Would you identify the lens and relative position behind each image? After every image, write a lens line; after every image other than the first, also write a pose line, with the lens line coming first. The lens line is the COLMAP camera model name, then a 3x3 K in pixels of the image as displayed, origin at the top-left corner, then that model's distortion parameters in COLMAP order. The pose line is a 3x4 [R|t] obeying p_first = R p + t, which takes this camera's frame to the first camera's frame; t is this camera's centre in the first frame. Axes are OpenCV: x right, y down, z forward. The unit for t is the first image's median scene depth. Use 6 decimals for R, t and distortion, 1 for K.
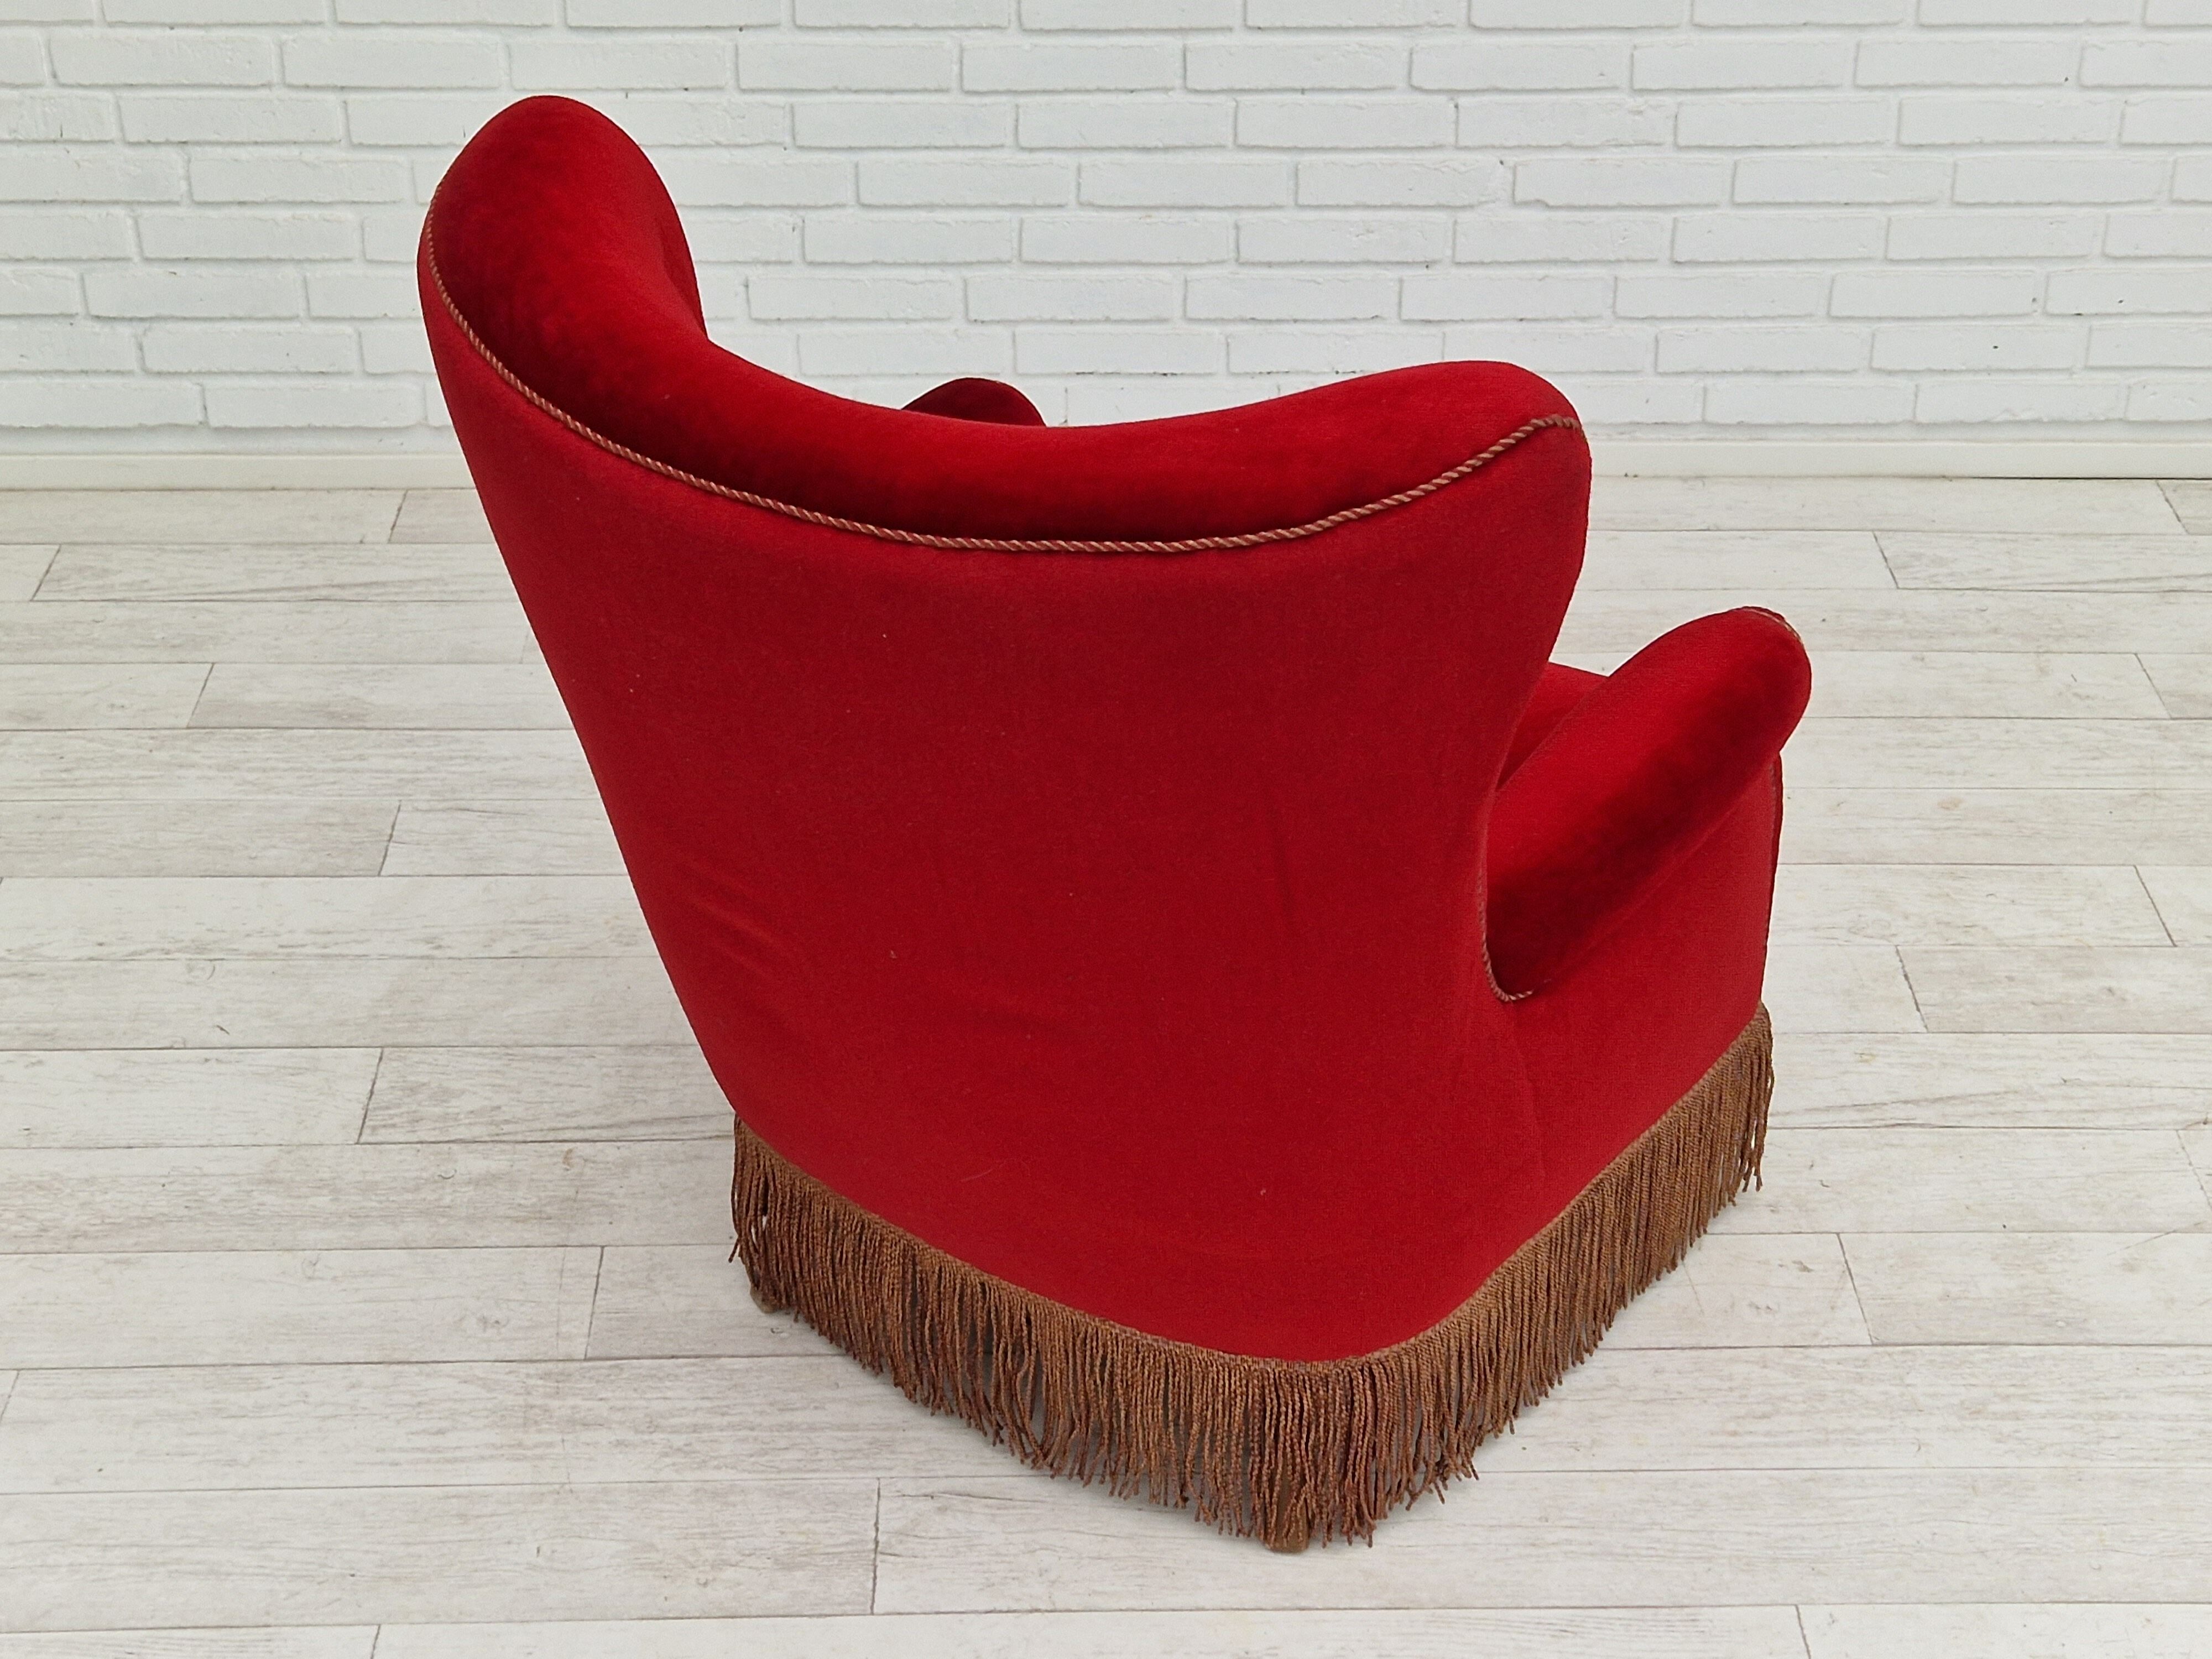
lens RADIAL K [[3683.2, 0, 1156.8], [0, 3683.2, 844.3], [0, 0, 1]] dist [0.070236, 0.000000]
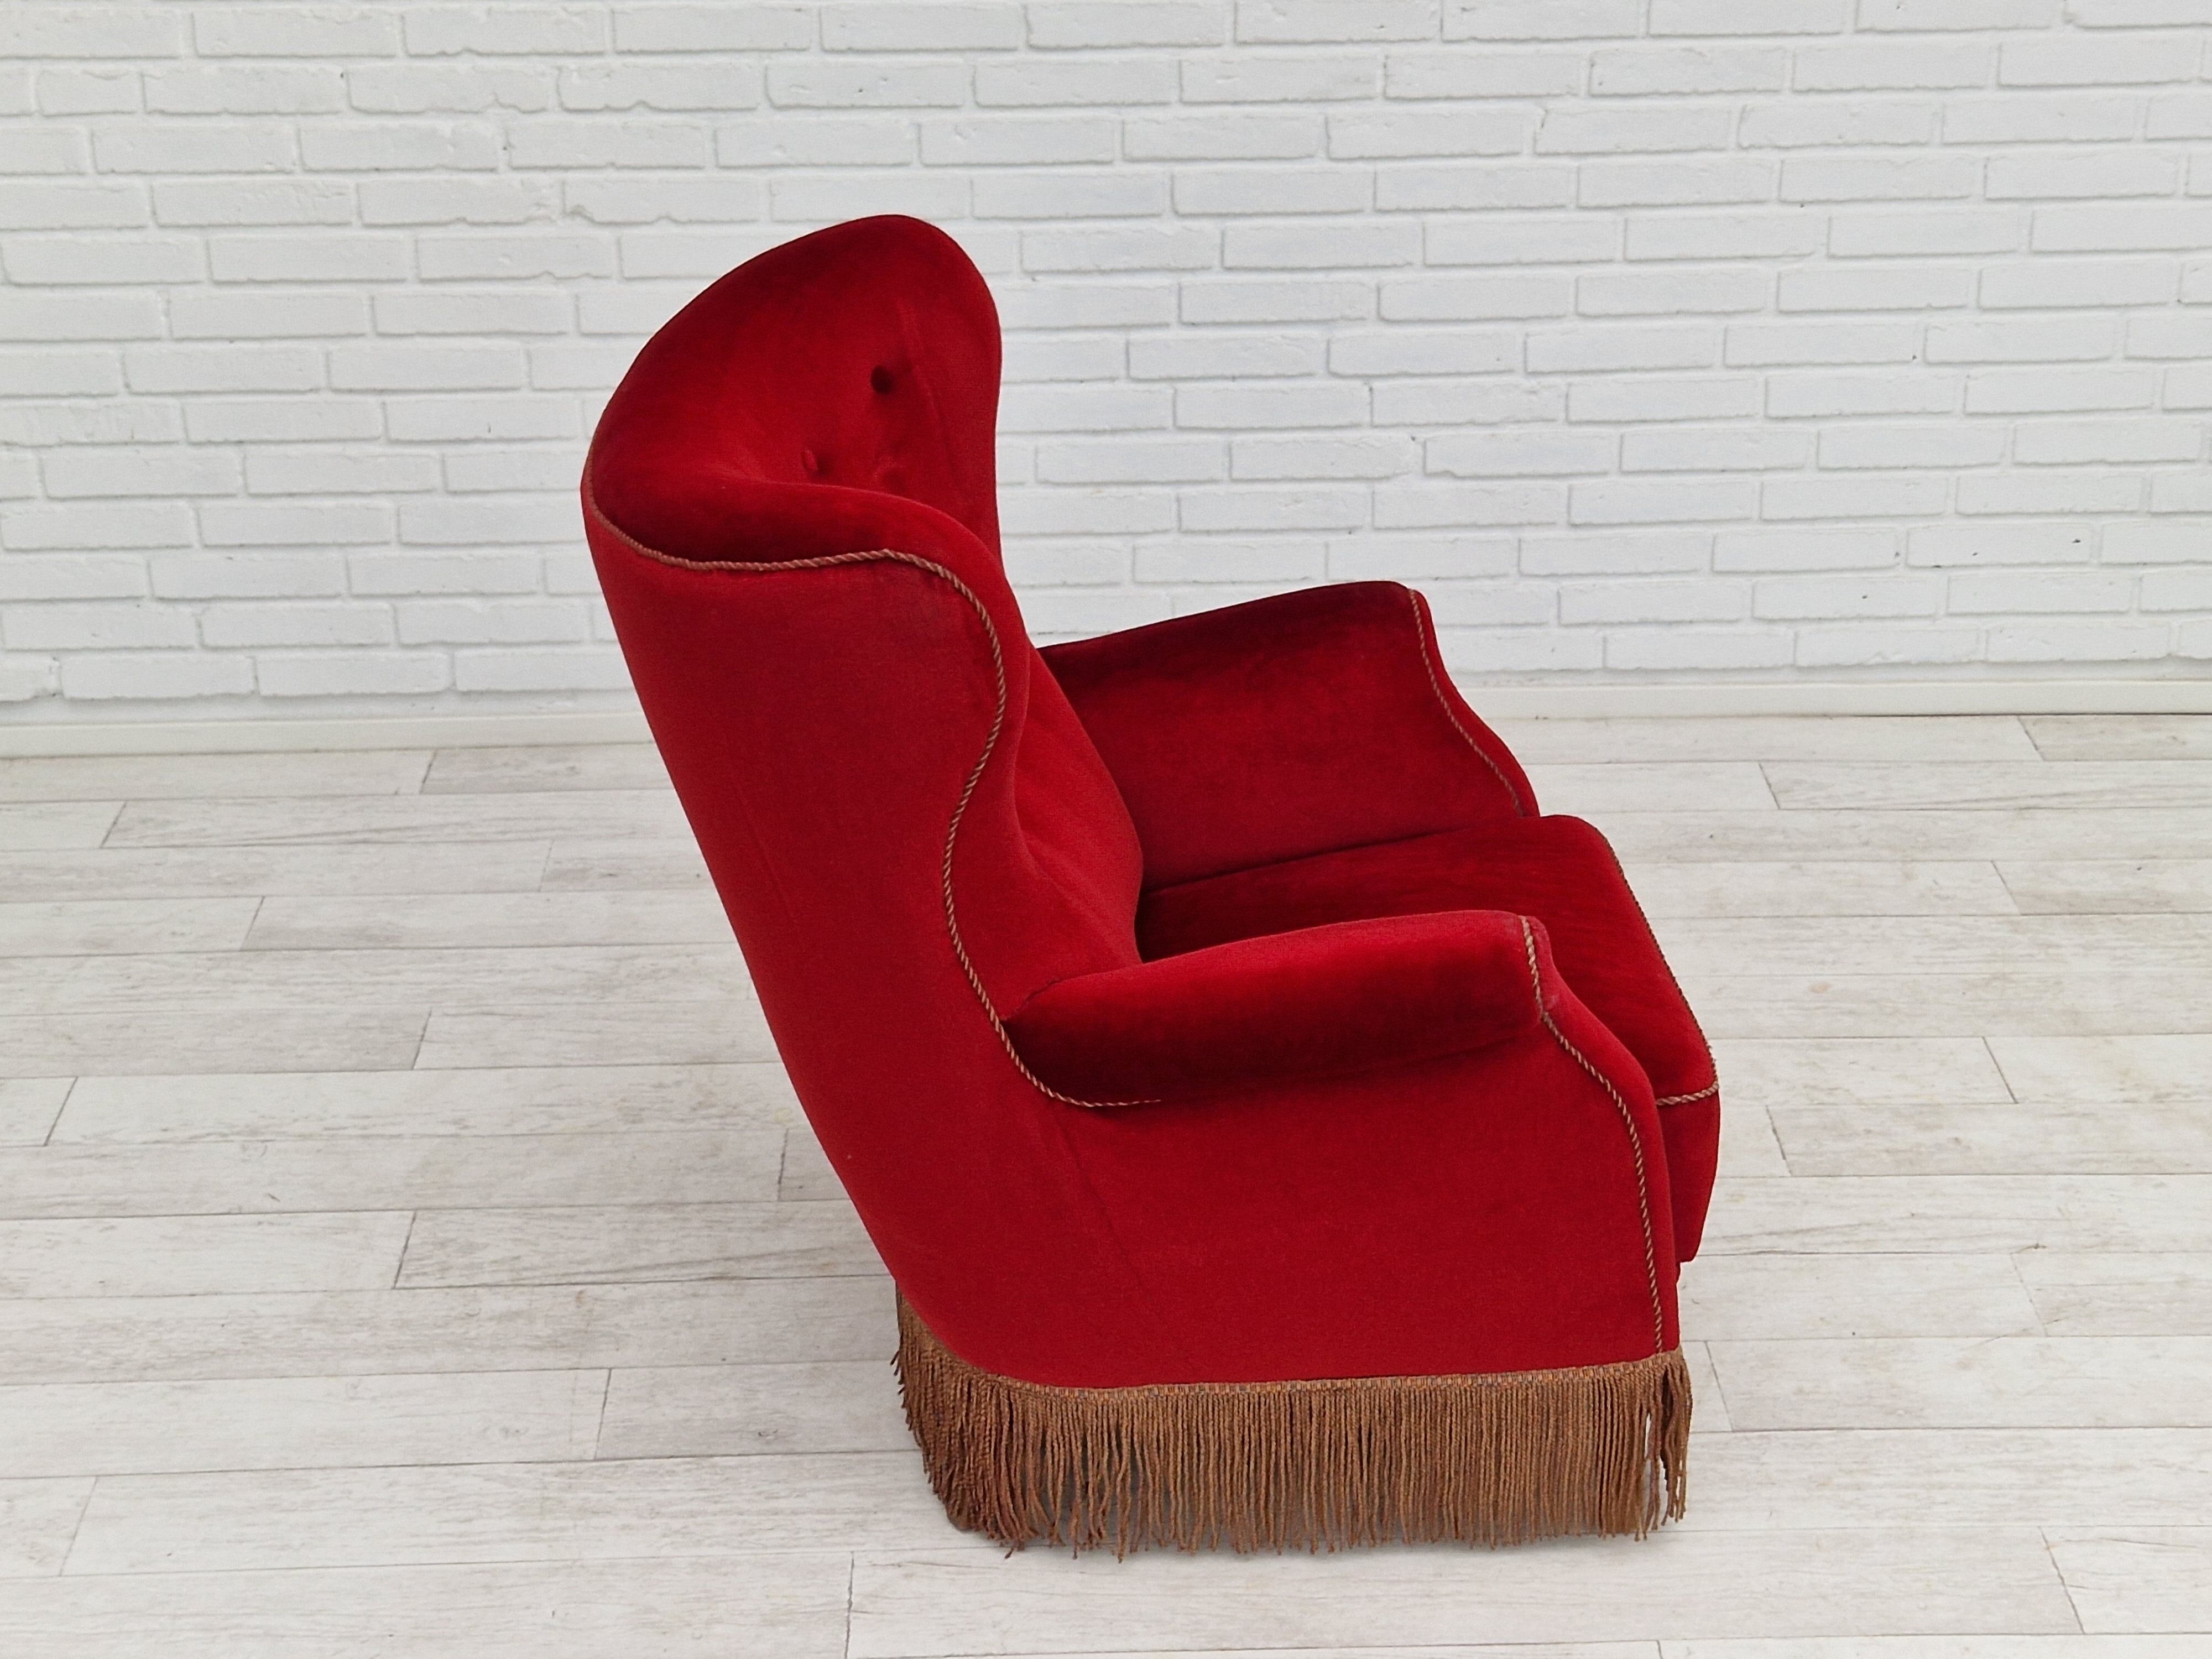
lens RADIAL K [[3683.2, 0, 1138.4], [0, 3683.2, 852.0], [0, 0, 1]] dist [0.070236, 0.000000]
pose [[0.999816, -0.016900, -0.009115, 0.020051], [0.015949, 0.995266, -0.095874, 0.051369], [0.010692, 0.095711, 0.995352, -0.113612]]
